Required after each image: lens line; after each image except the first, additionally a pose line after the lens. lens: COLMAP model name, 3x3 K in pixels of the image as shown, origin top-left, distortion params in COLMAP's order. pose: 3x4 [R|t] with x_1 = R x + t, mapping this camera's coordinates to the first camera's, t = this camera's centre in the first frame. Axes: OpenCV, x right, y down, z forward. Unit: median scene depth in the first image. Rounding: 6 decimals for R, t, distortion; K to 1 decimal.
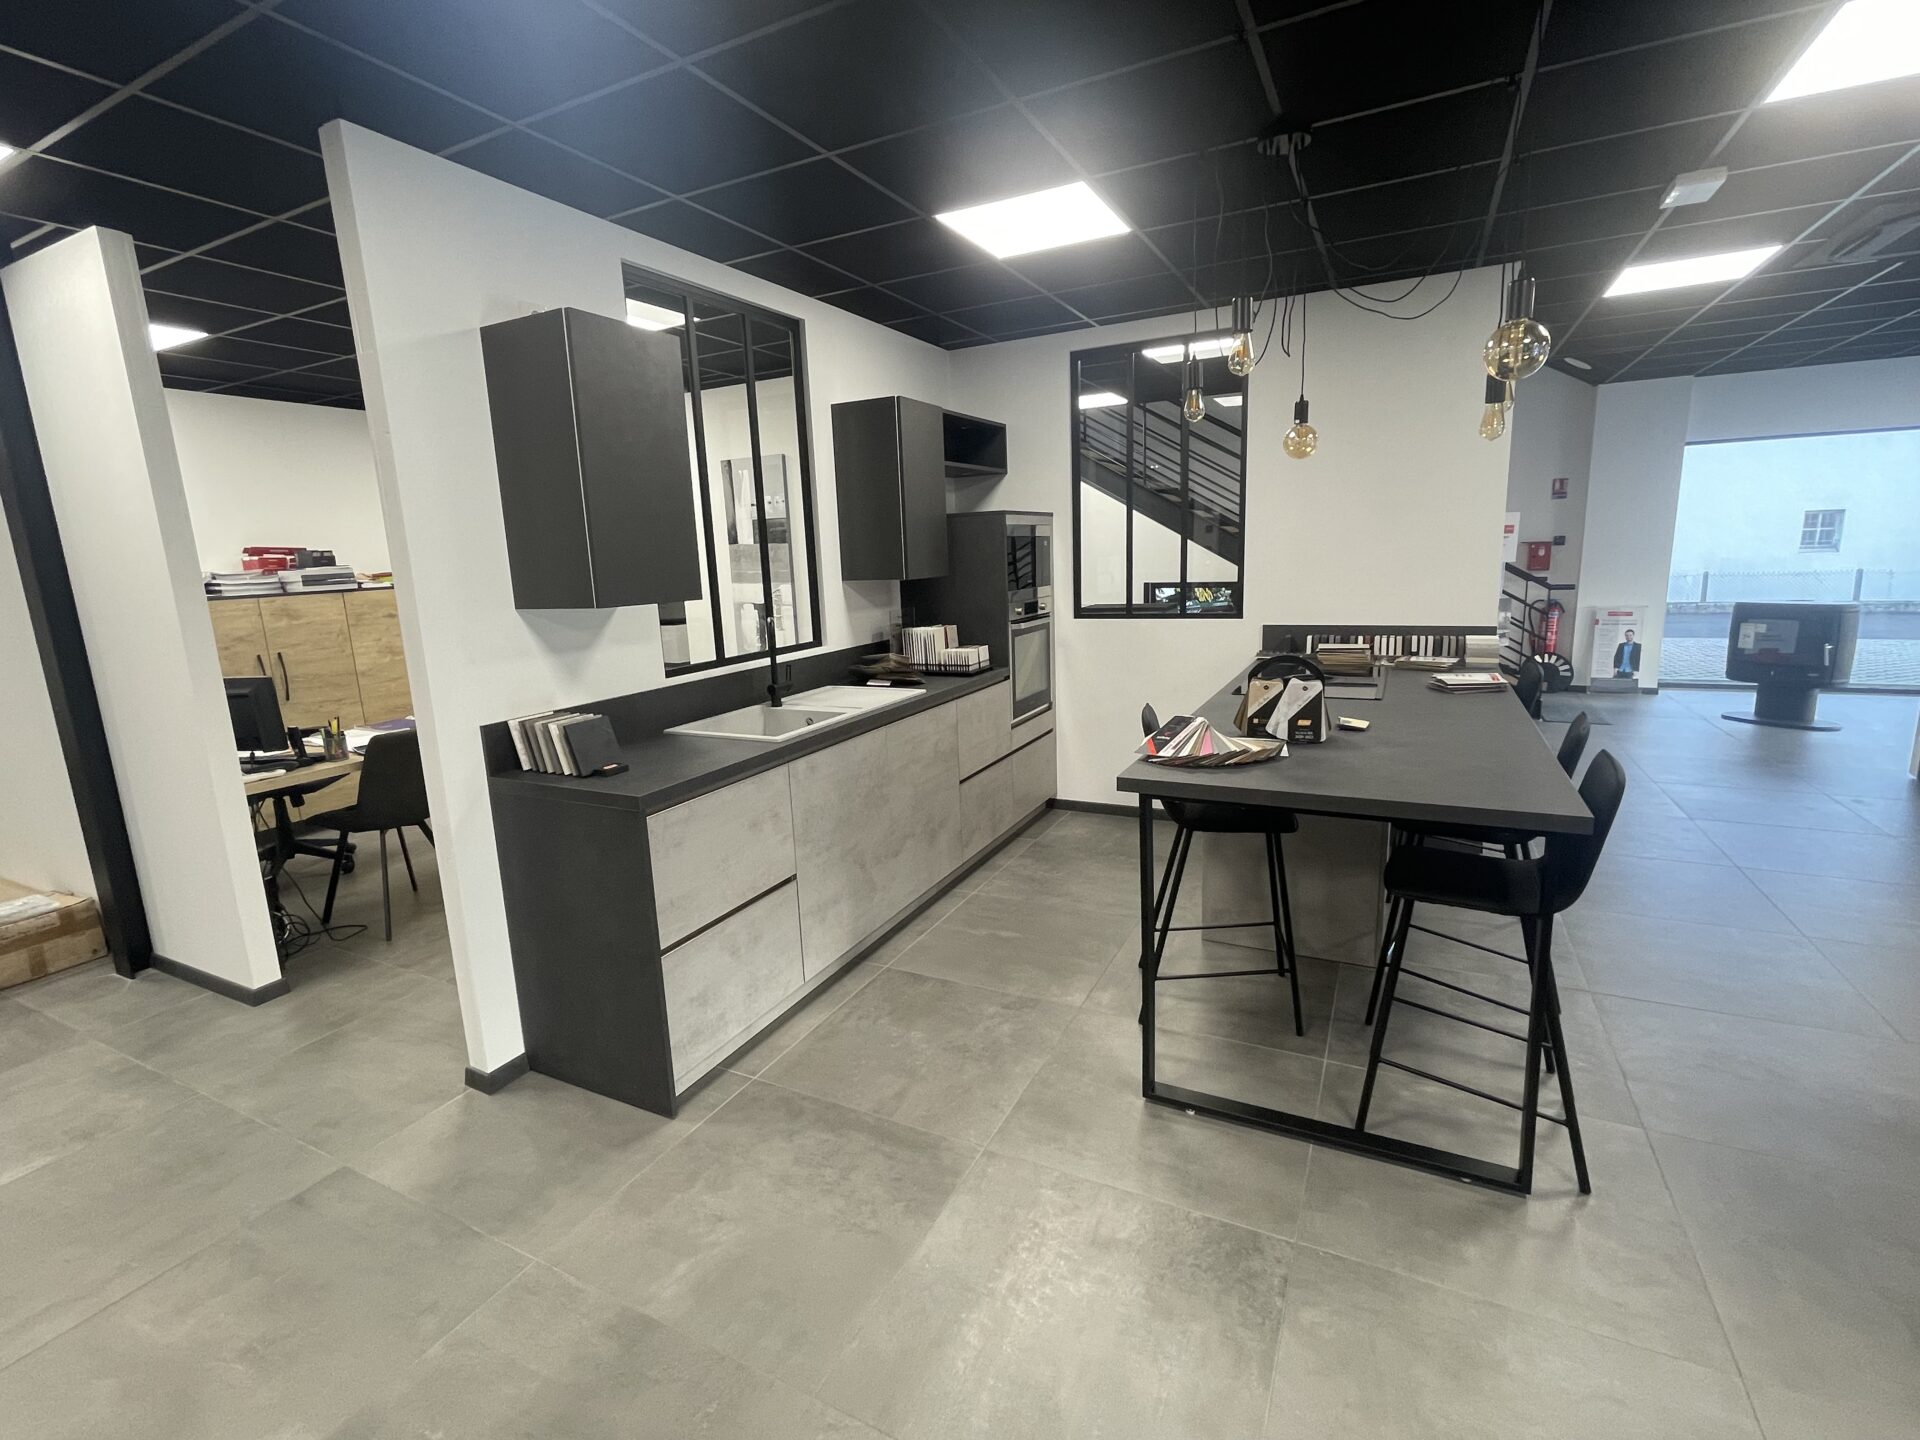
lens RADIAL K [[895.5, 0, 960.0], [0, 895.5, 720.0], [0, 0, 1]] dist [-0.000064, -0.000207]
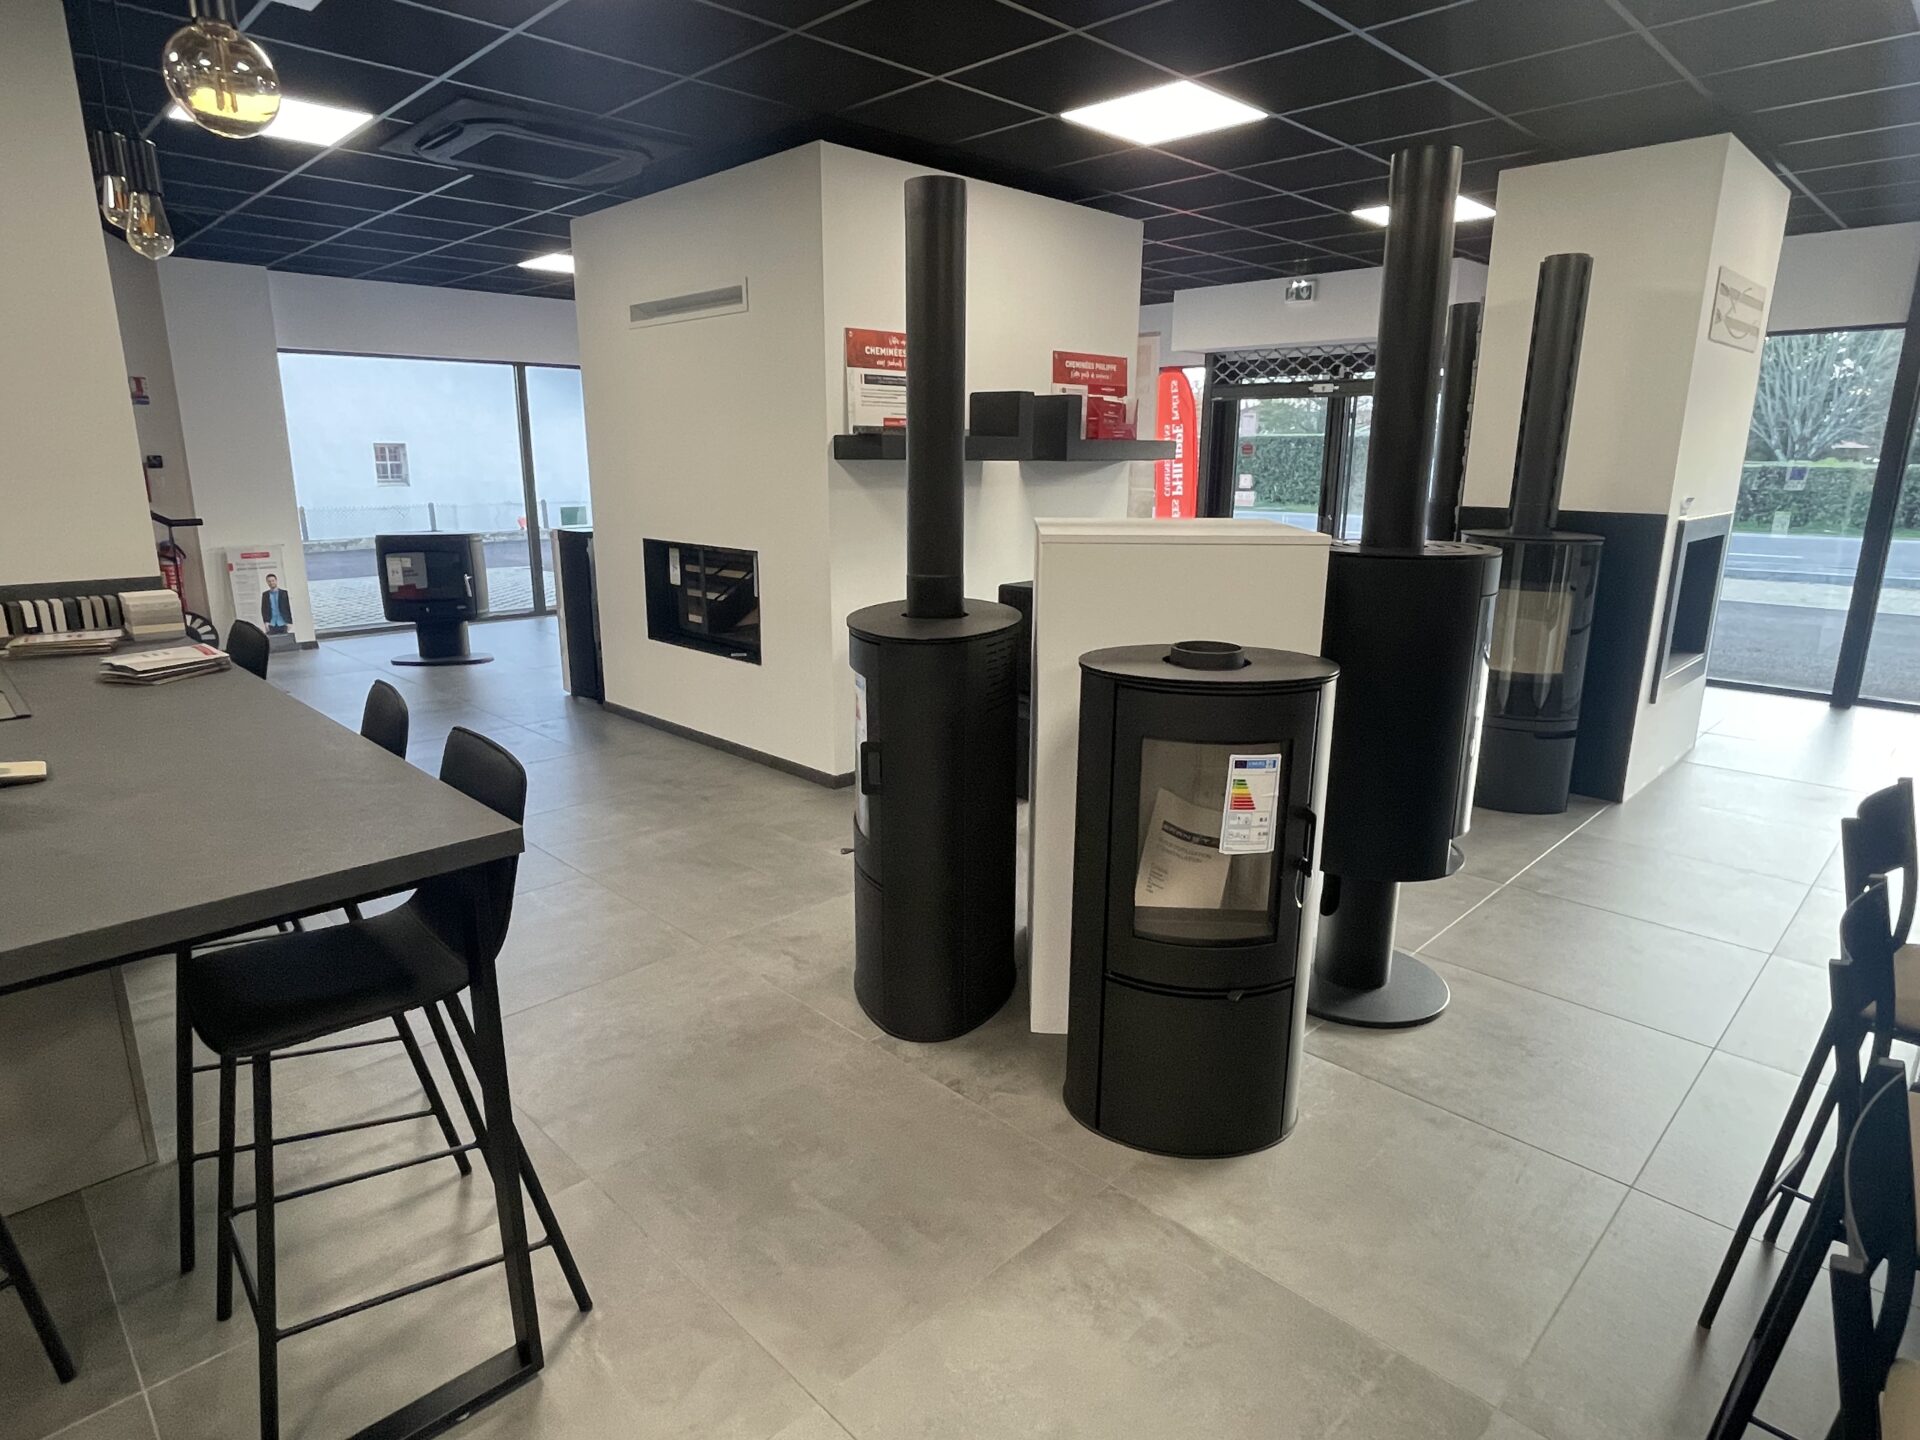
lens RADIAL K [[1091.9, 0, 948.2], [0, 1091.9, 714.9], [0, 0, 1]] dist [0.000178, 0.001066]
pose [[0.336249, -0.185957, 0.923232, 0.021869], [0.167134, 0.976534, 0.135822, -0.013785], [-0.926824, 0.108633, 0.359438, 0.150411]]
